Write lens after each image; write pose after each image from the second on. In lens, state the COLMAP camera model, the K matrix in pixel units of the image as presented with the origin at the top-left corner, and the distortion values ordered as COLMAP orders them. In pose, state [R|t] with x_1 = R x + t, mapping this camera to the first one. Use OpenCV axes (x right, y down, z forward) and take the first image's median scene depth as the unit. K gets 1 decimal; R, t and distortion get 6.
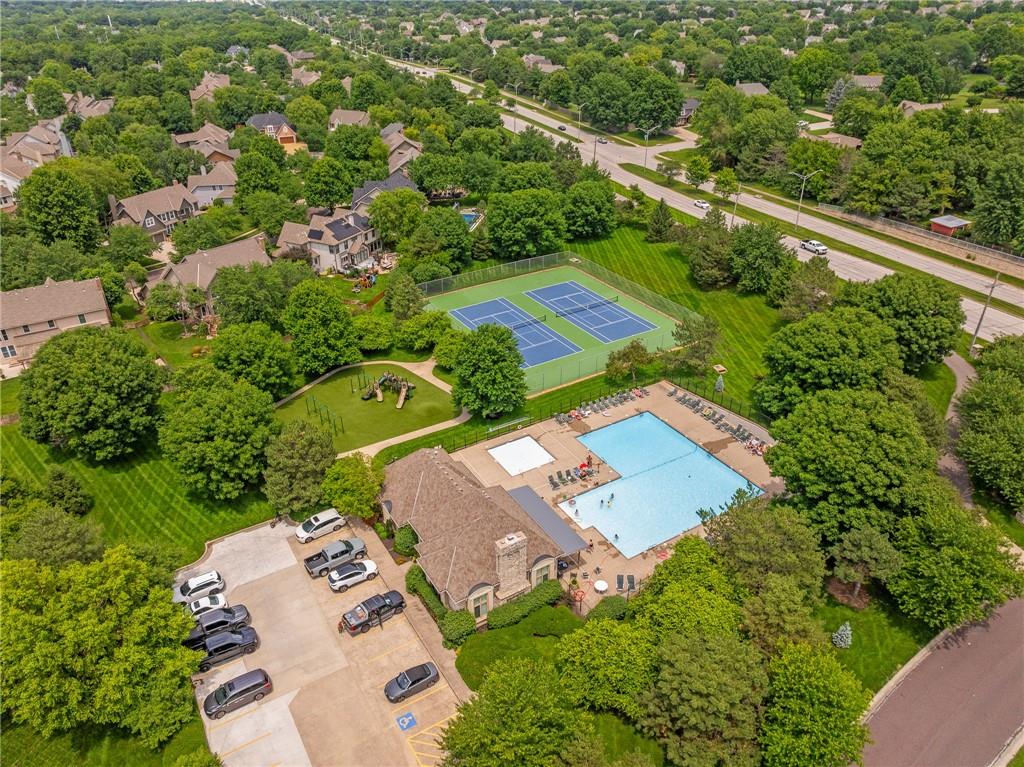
lens RADIAL K [[725.6, 0, 512.0], [0, 725.6, 383.5], [0, 0, 1]] dist [-0.032255, 0.007523]
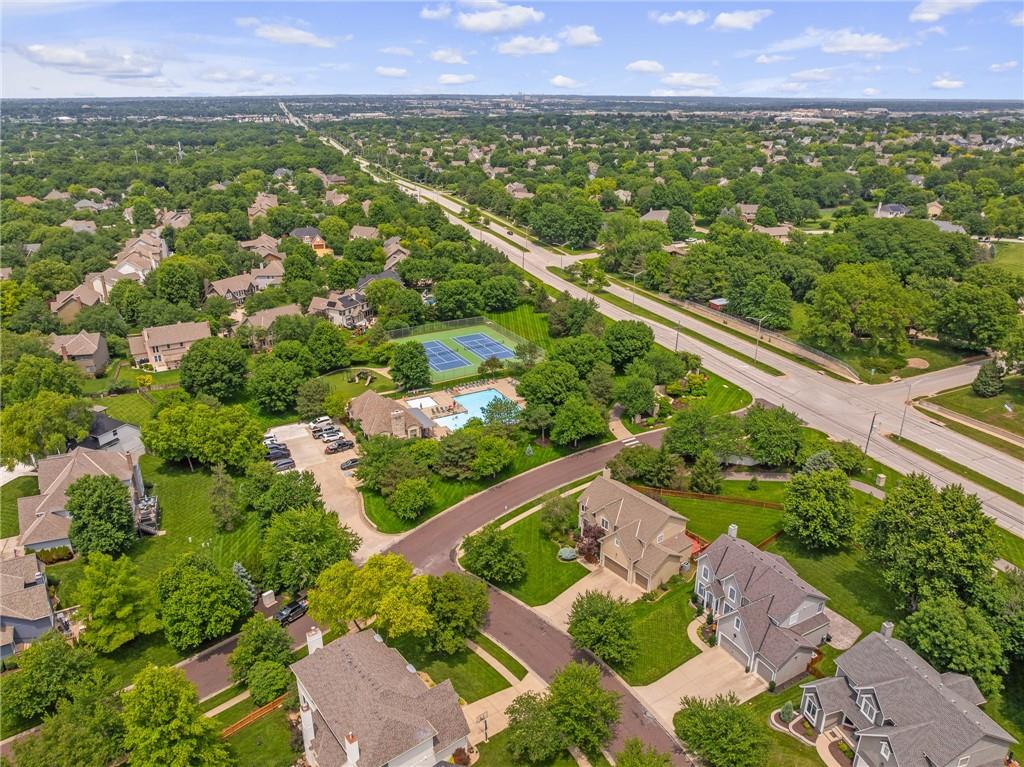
lens RADIAL K [[726.6, 0, 512.0], [0, 726.6, 383.5], [0, 0, 1]] dist [0.003493, -0.048835]
pose [[0.999294, 0.020041, -0.031781, 0.171917], [-0.024231, 0.990210, -0.137469, 0.167389], [0.028715, 0.138142, 0.989996, -0.529835]]
